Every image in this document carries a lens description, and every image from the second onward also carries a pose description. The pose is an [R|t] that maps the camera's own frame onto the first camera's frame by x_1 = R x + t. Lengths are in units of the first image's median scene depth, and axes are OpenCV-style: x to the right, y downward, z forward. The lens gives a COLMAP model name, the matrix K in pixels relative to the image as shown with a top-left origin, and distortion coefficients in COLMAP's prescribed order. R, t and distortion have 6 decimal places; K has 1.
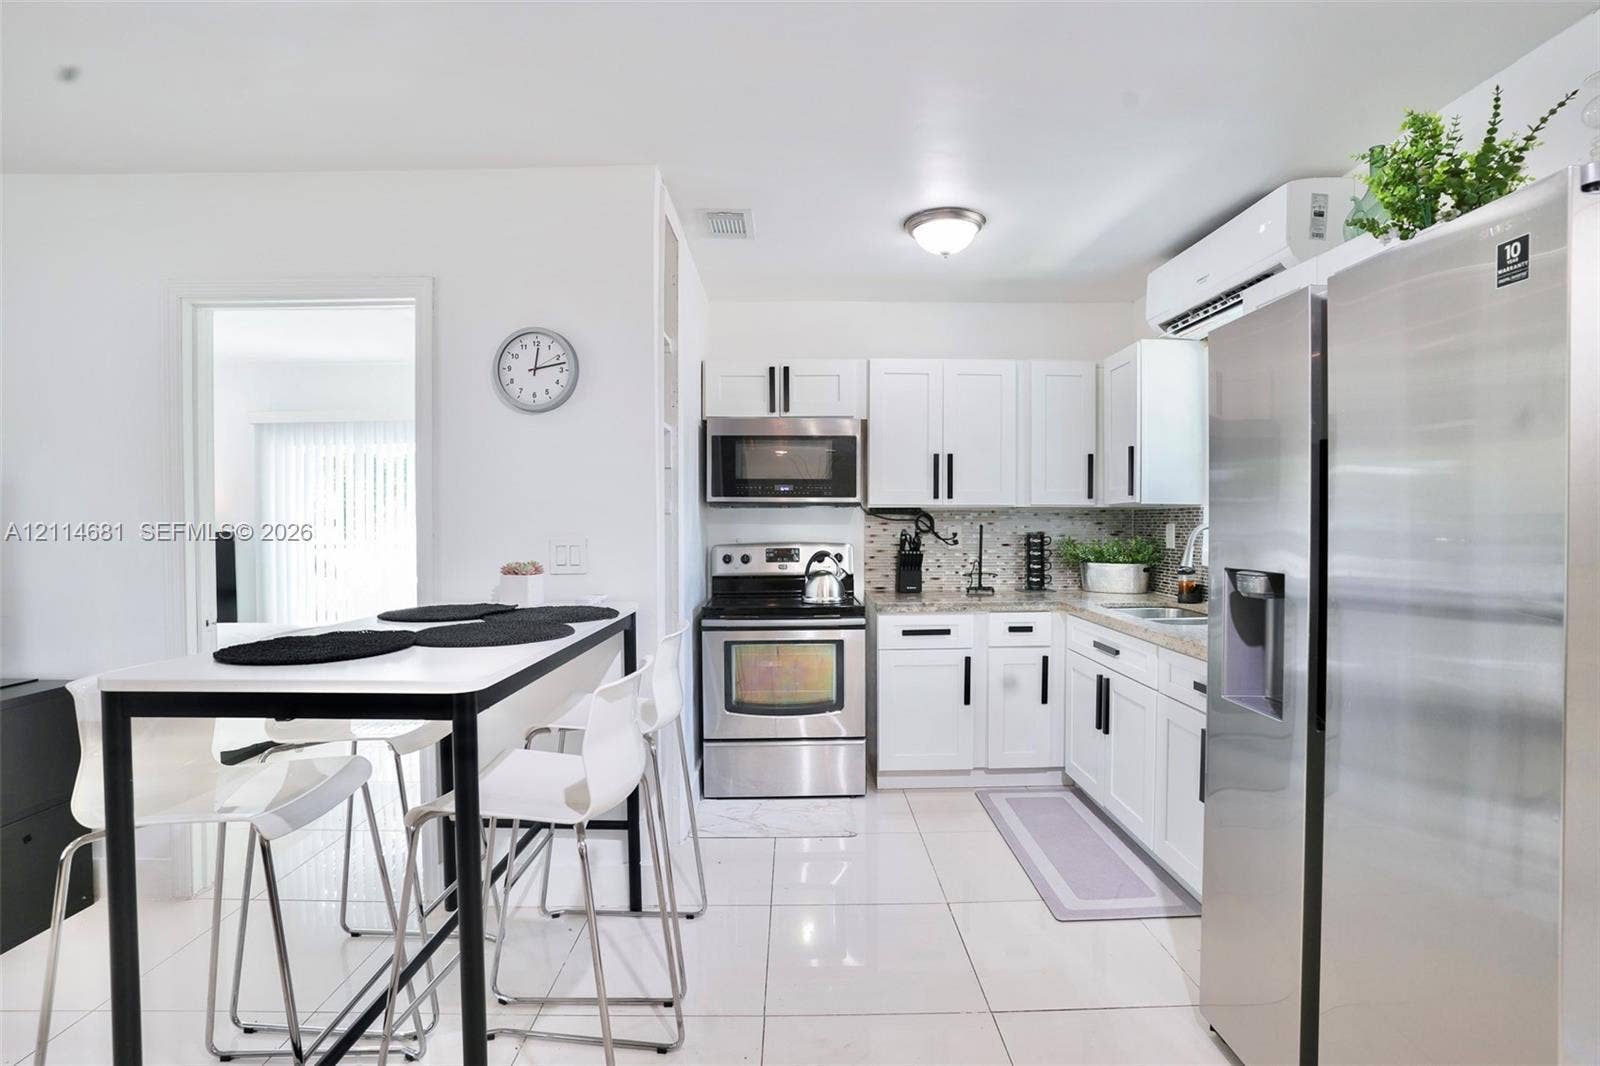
lens RADIAL K [[790.9, 0, 798.8], [0, 790.9, 526.8], [0, 0, 1]] dist [-0.044514, 0.013356]
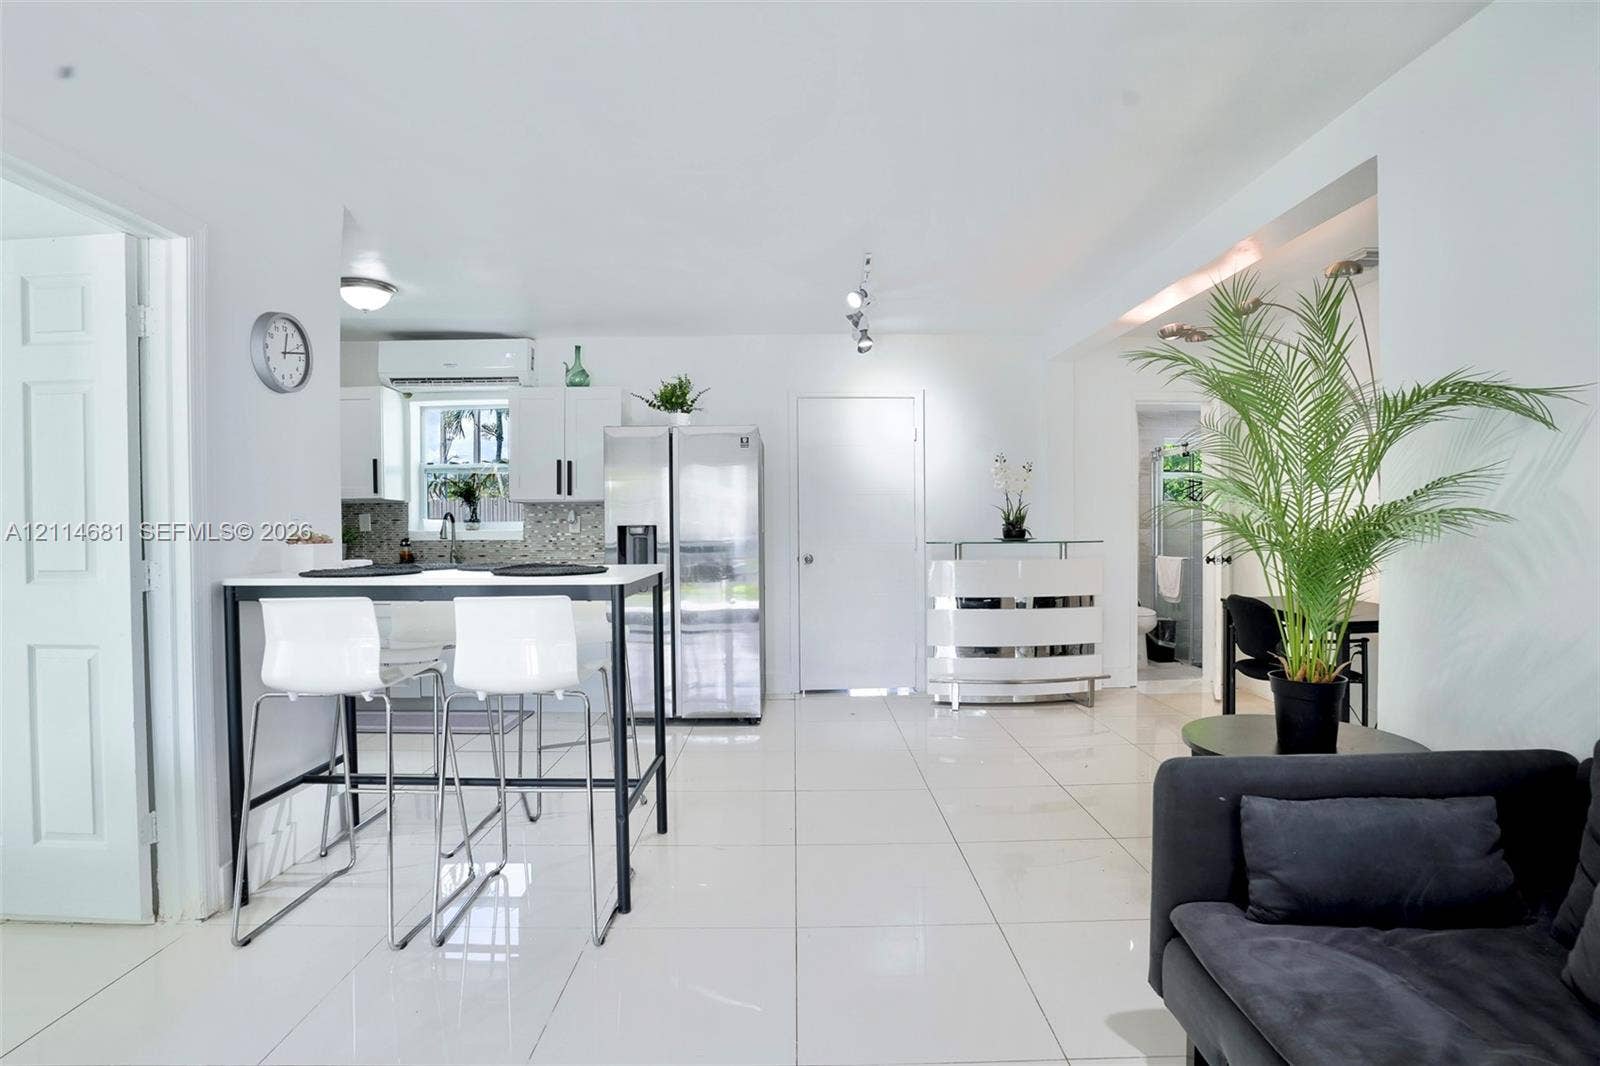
lens RADIAL K [[790.9, 0, 800.4], [0, 790.9, 529.3], [0, 0, 1]] dist [-0.044514, 0.013356]
pose [[-0.000778, -0.004513, 0.999990, -0.935571], [0.015628, 0.999868, 0.004524, 0.029240], [-0.999878, 0.015632, -0.000707, 0.209354]]
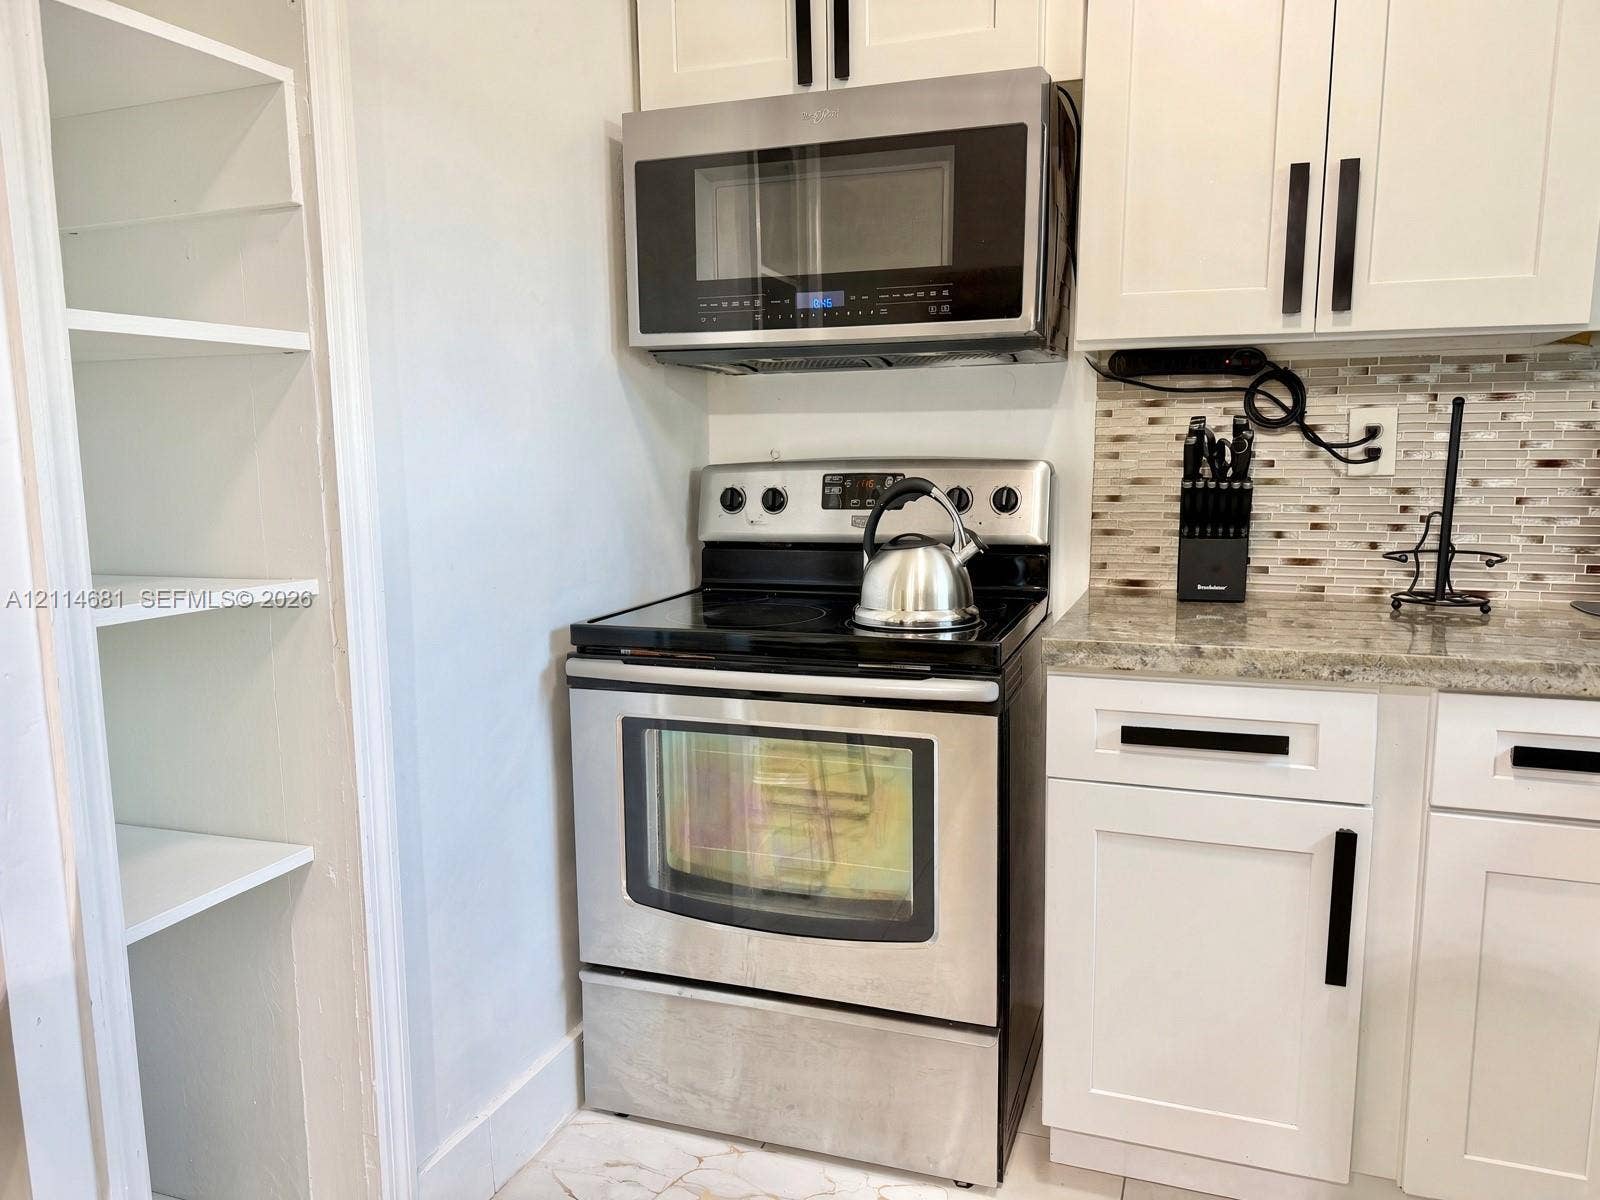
lens RADIAL K [[1118.6, 0, 806.6], [0, 1118.6, 612.3], [0, 0, 1]] dist [0.020467, -0.014221]
pose [[0.932297, 0.045400, -0.358834, 0.165119], [0.004090, 0.990704, 0.135971, 0.022070], [0.361671, -0.128233, 0.923445, 0.517376]]
